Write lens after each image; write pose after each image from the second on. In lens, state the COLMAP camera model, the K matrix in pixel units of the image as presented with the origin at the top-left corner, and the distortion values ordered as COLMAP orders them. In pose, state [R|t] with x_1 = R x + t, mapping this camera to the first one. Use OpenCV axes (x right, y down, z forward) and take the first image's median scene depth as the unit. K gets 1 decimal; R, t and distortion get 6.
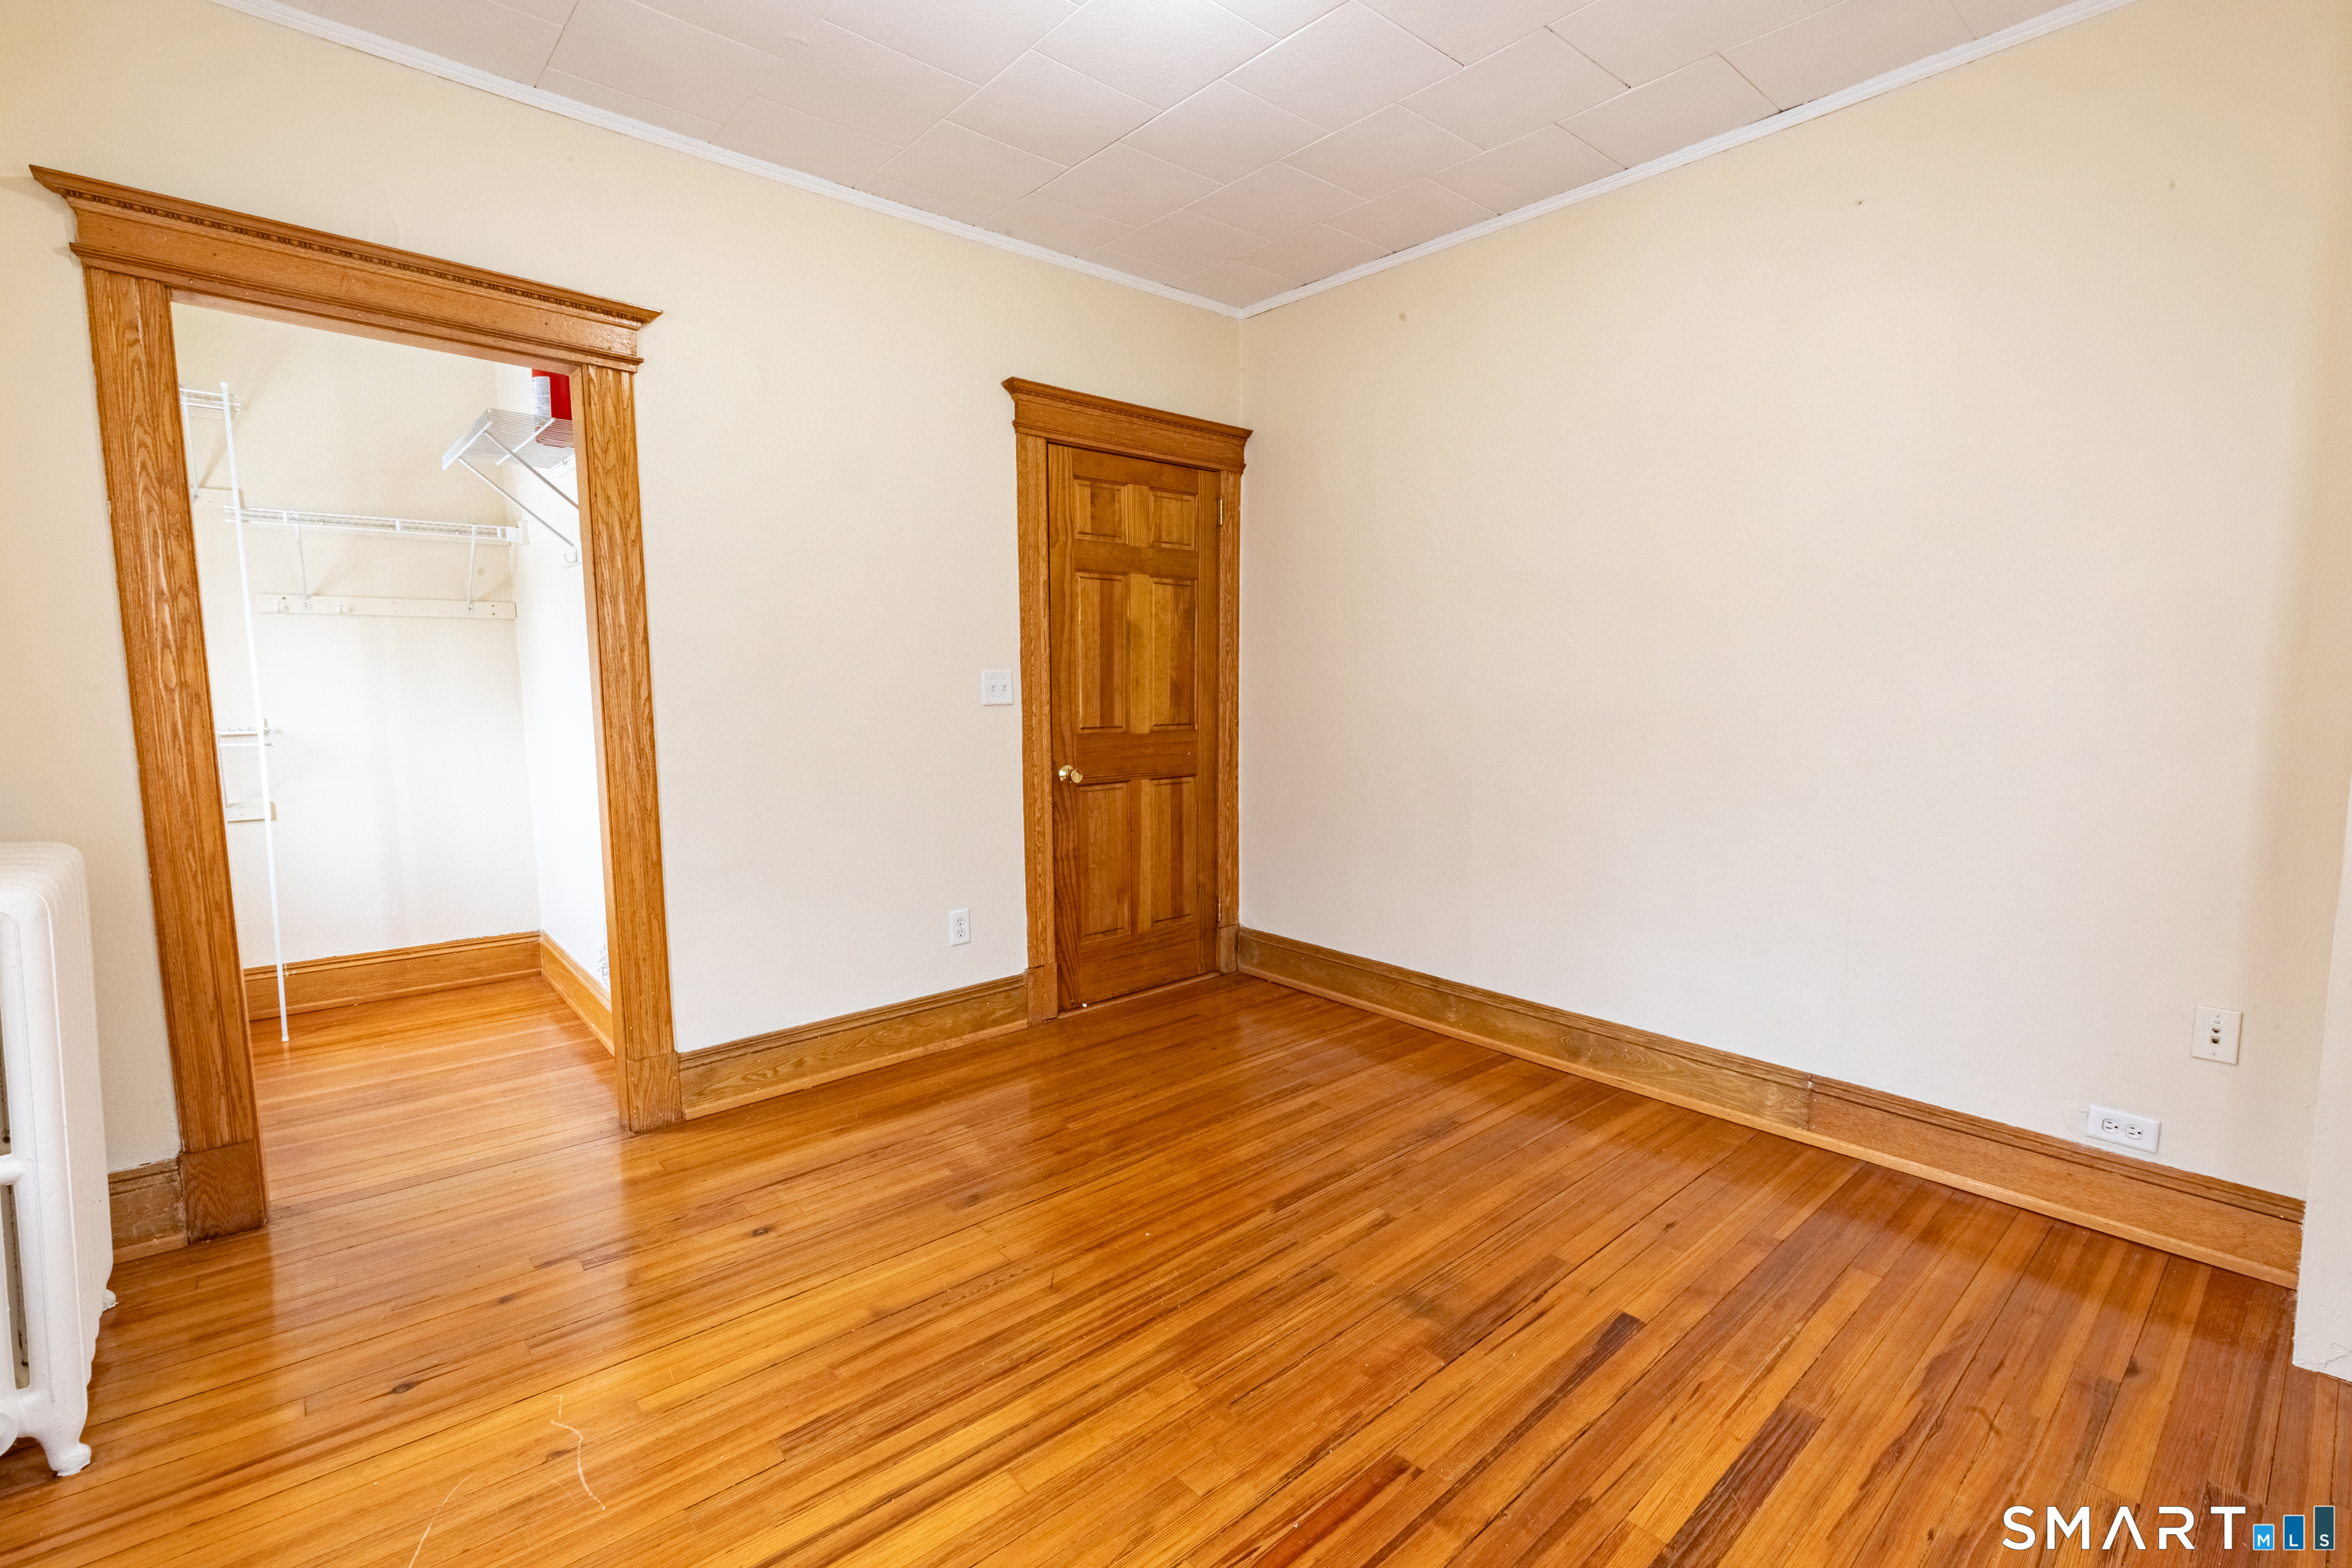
lens RADIAL K [[1046.1, 0, 1179.9], [0, 1046.1, 791.2], [0, 0, 1]] dist [0.002957, 0.000370]
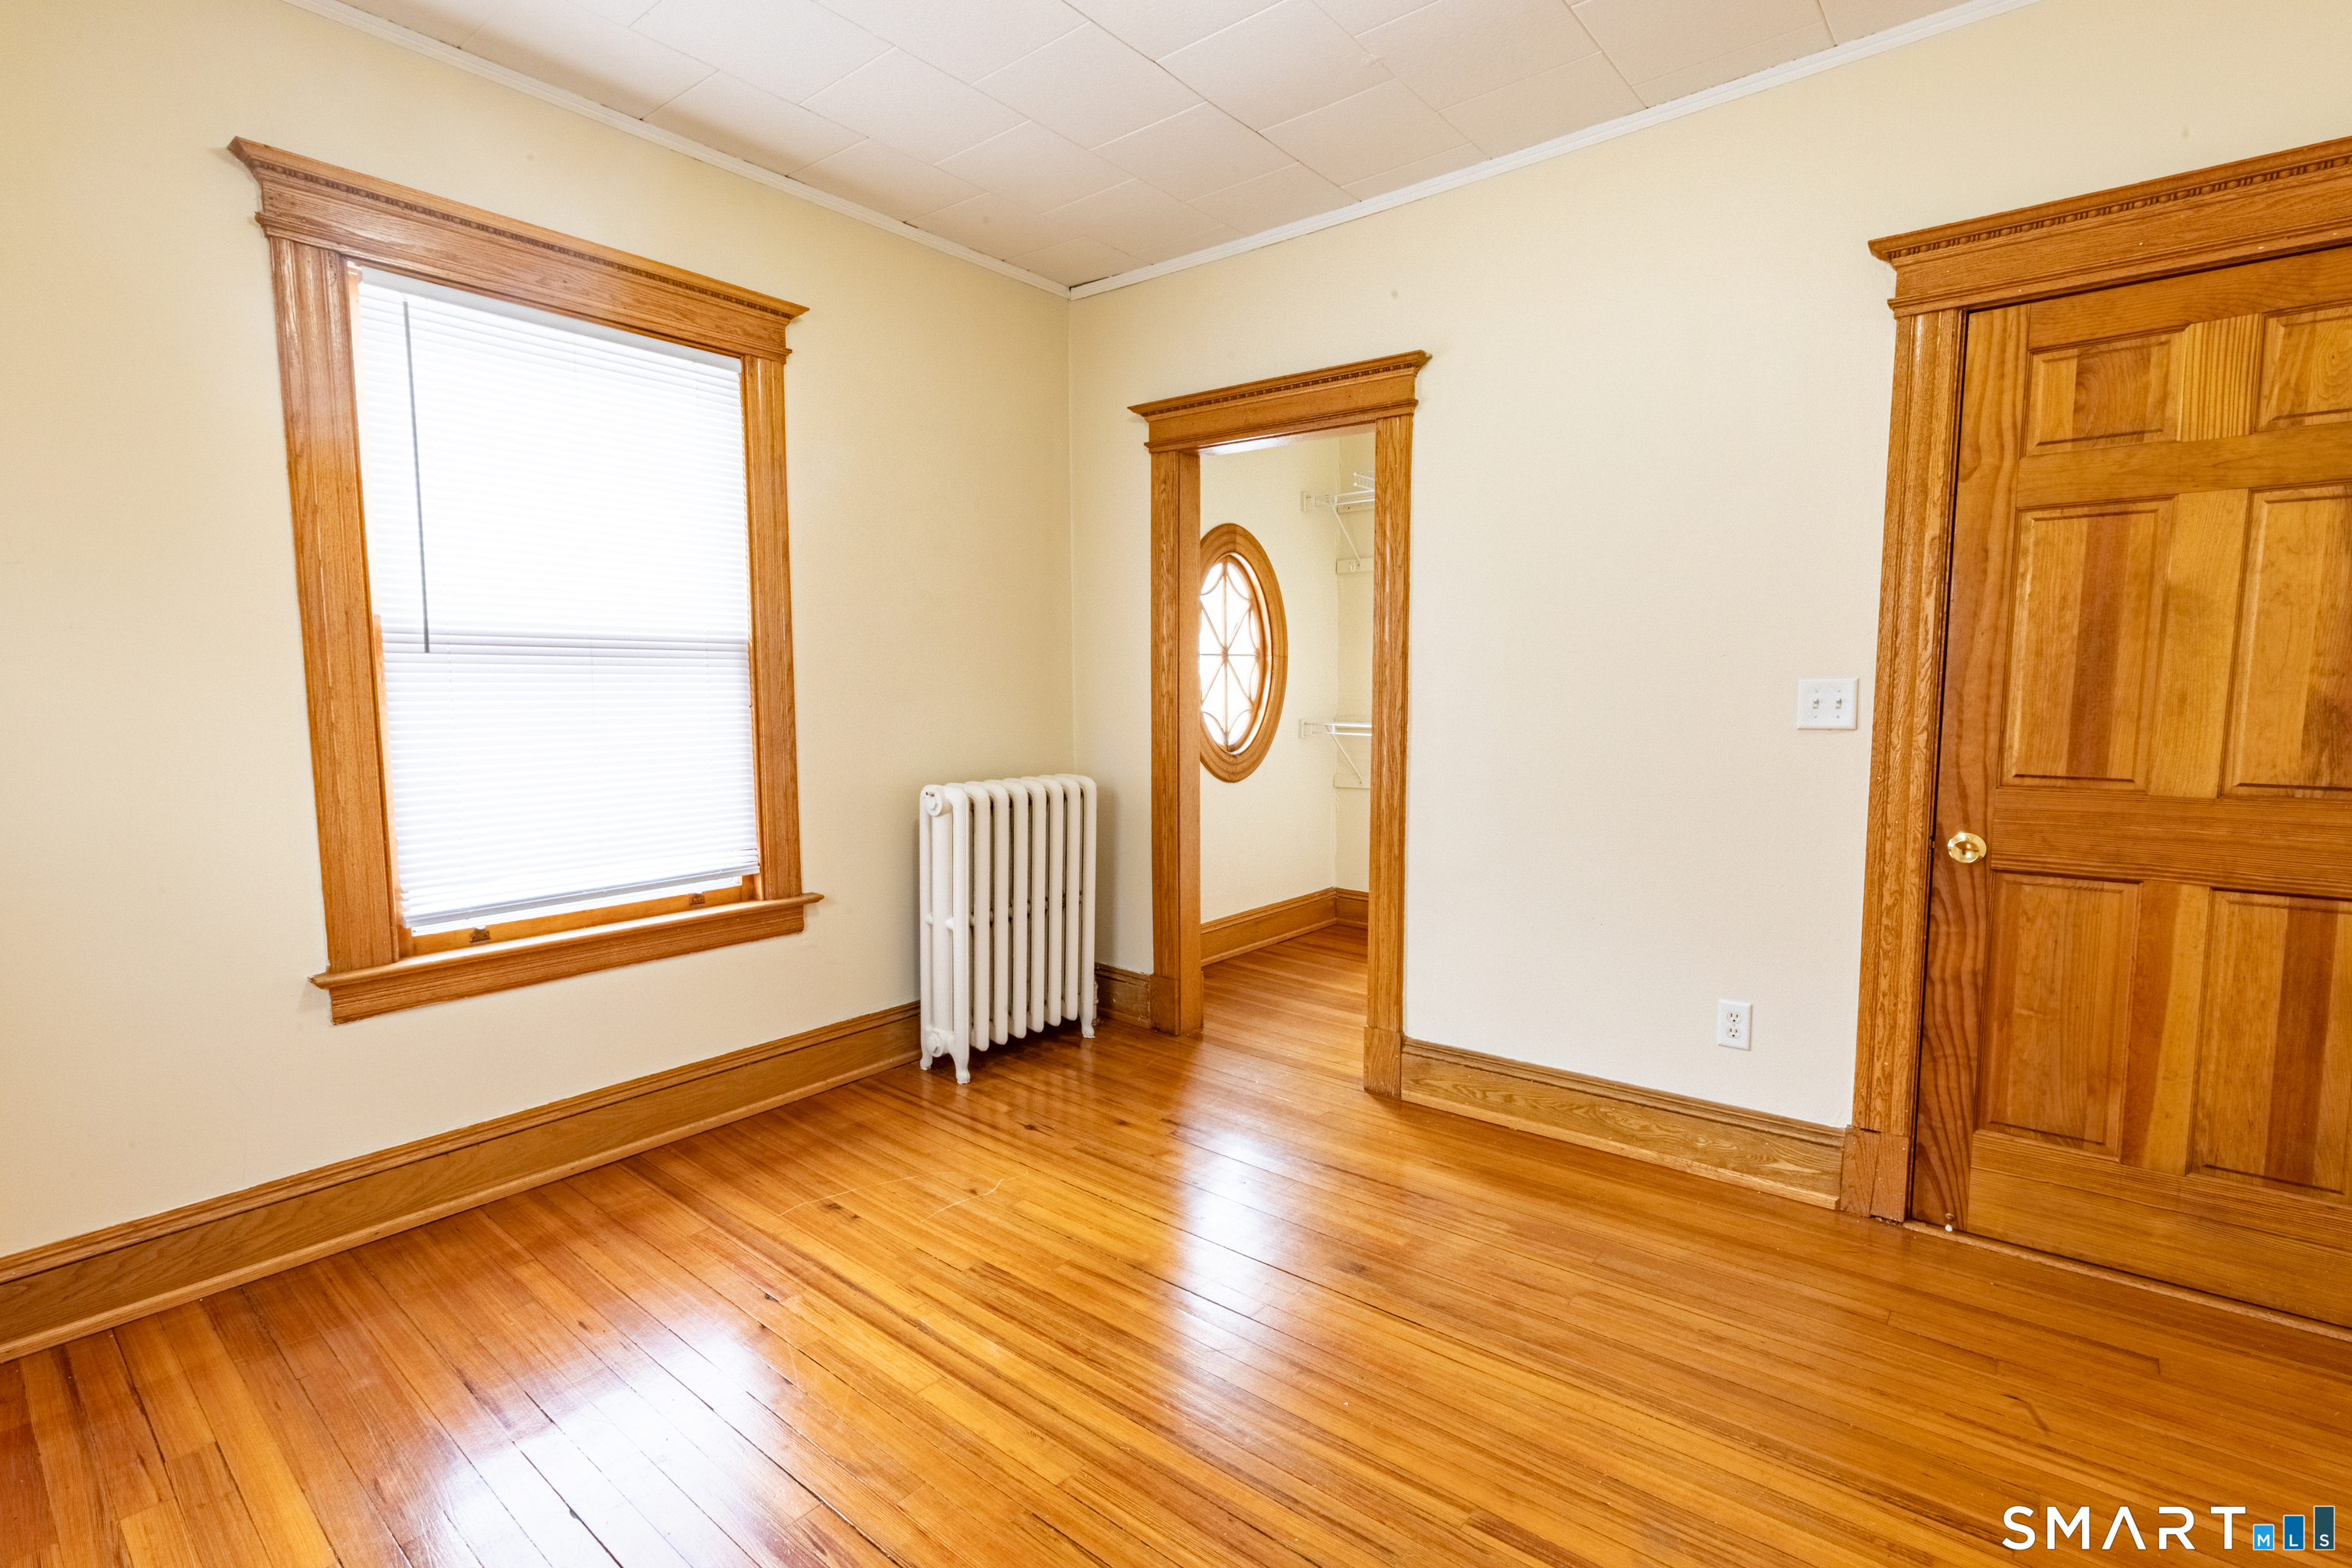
lens RADIAL K [[1085.1, 0, 1183.1], [0, 1085.1, 790.4], [0, 0, 1]] dist [0.004117, -0.000024]
pose [[0.170381, 0.094412, -0.980845, 0.457143], [-0.108298, 0.991164, 0.076593, -0.050792], [0.979409, 0.093174, 0.179100, 0.454702]]
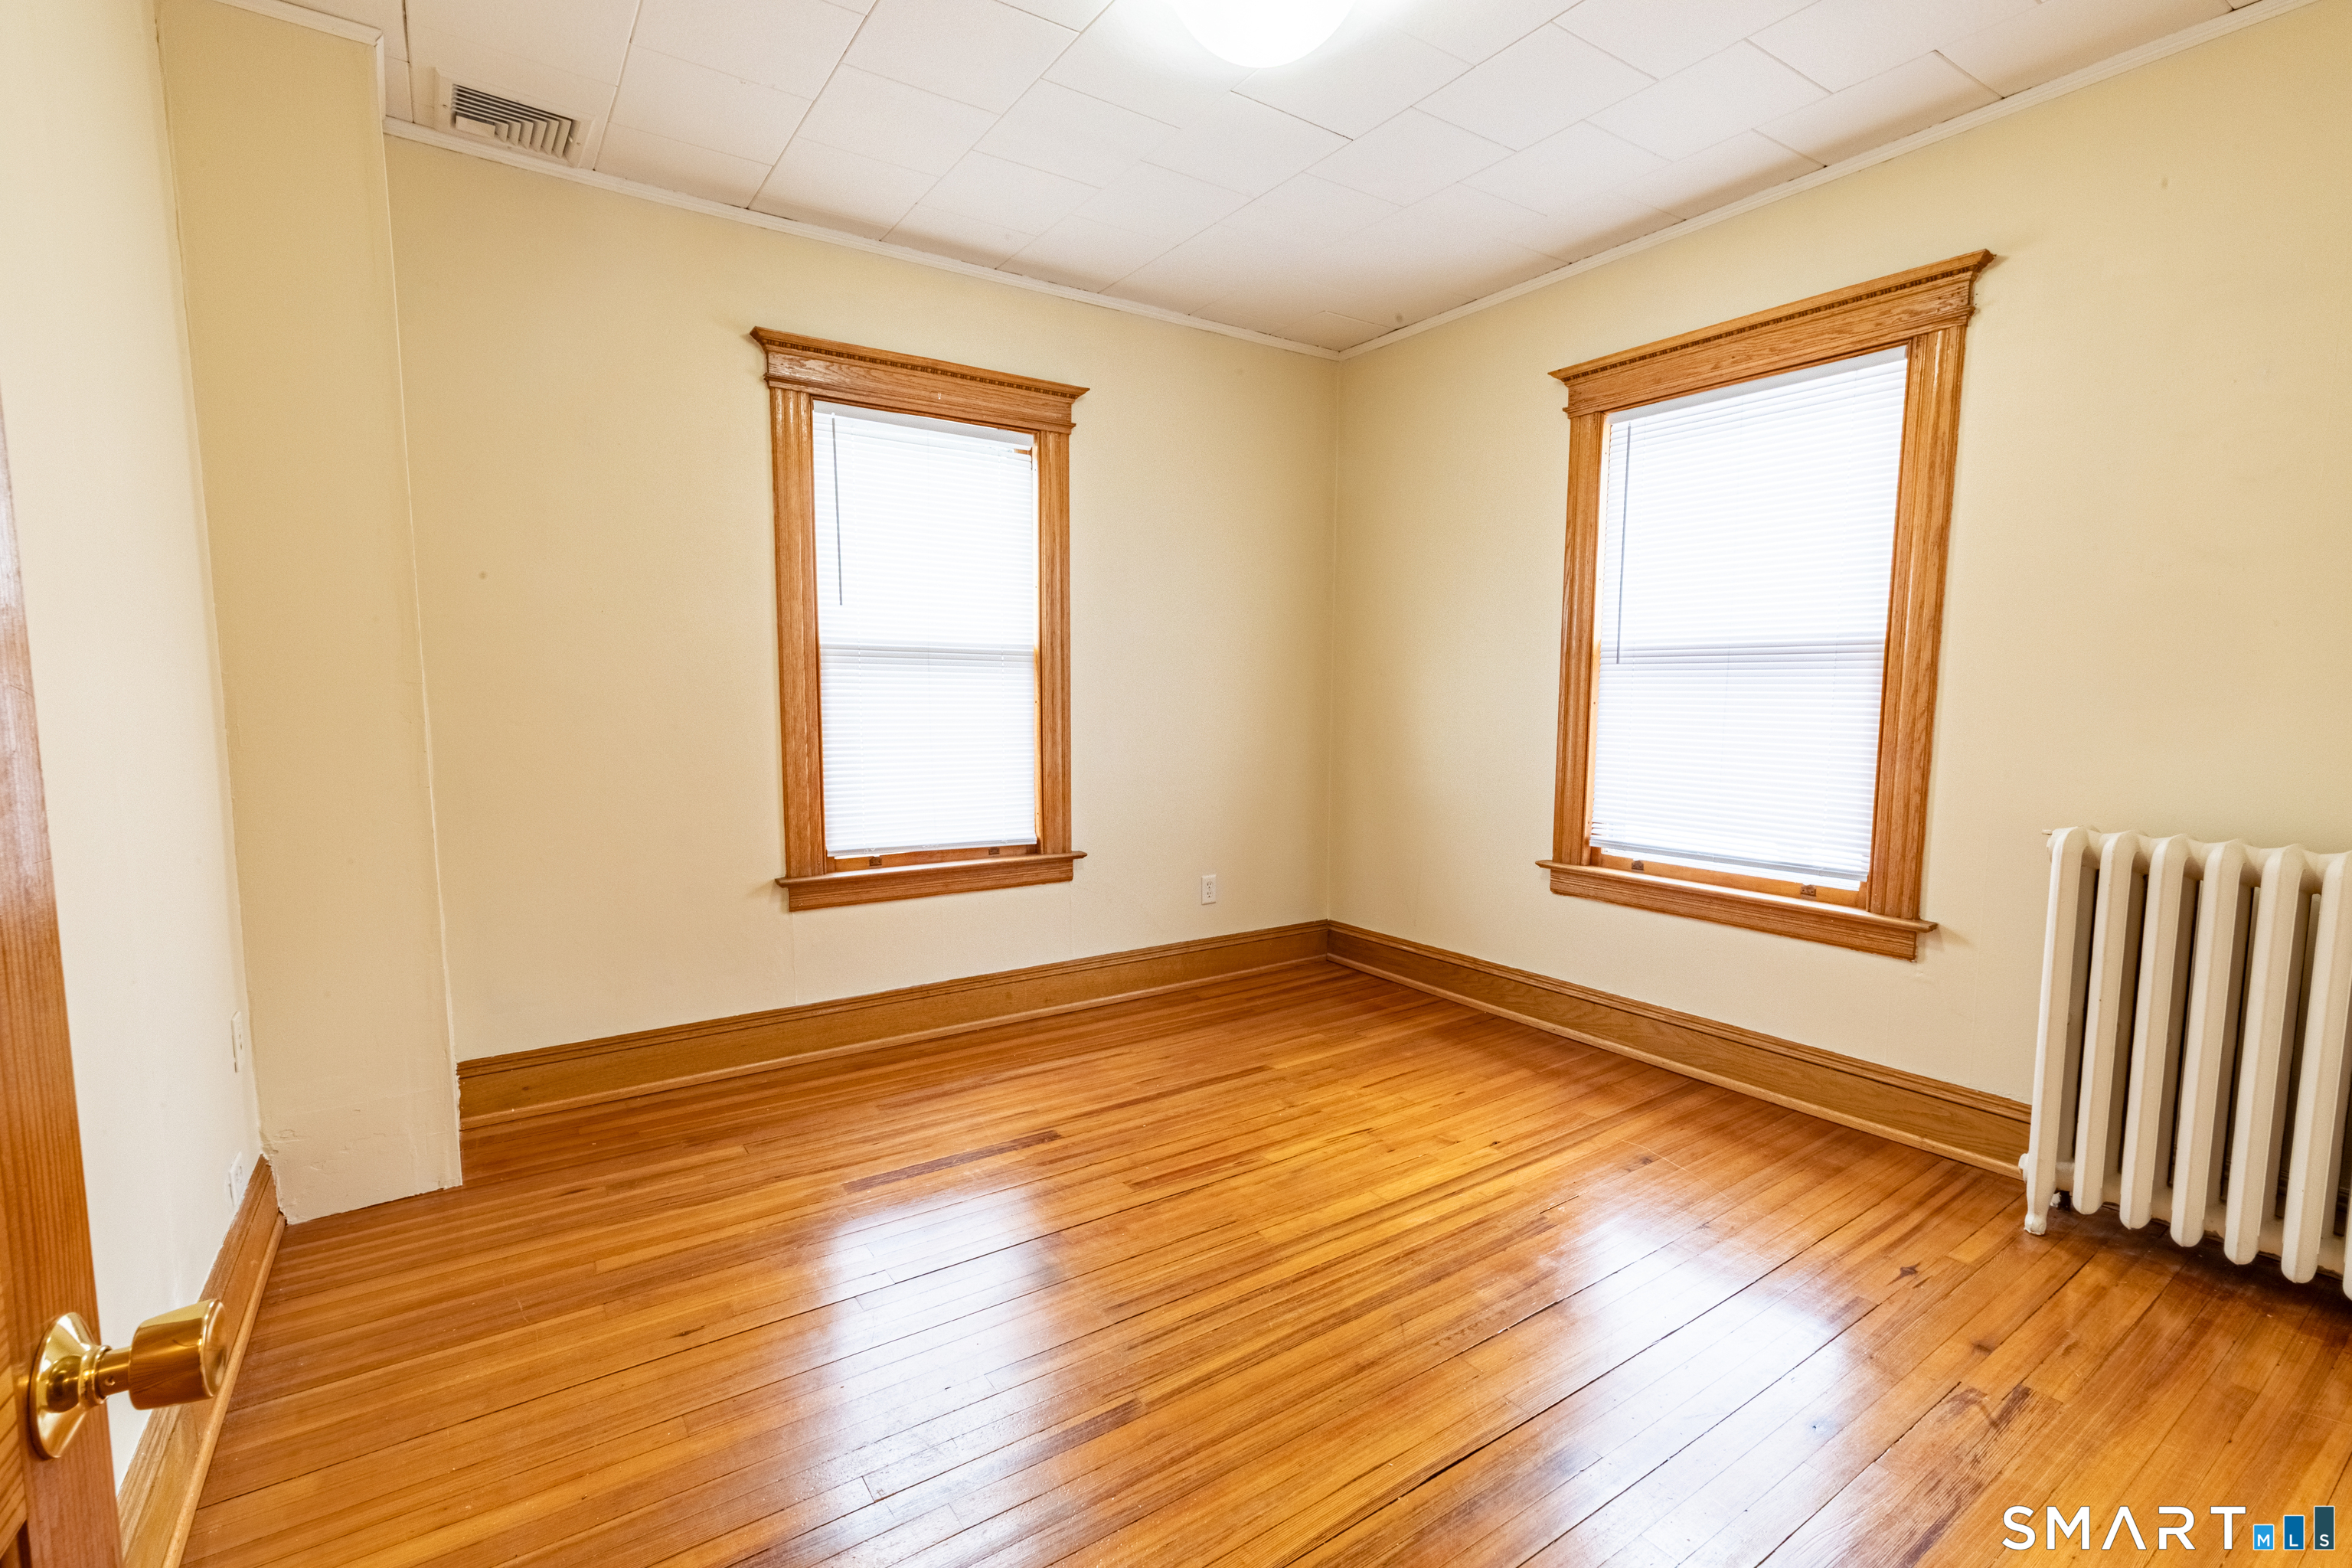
lens RADIAL K [[1051.1, 0, 1180.7], [0, 1051.1, 790.2], [0, 0, 1]] dist [0.002035, 0.000516]
pose [[-0.993189, -0.014100, 0.115655, -0.015692], [0.010425, 0.977915, 0.208744, -0.125461], [-0.116044, 0.208528, -0.971107, 1.116985]]
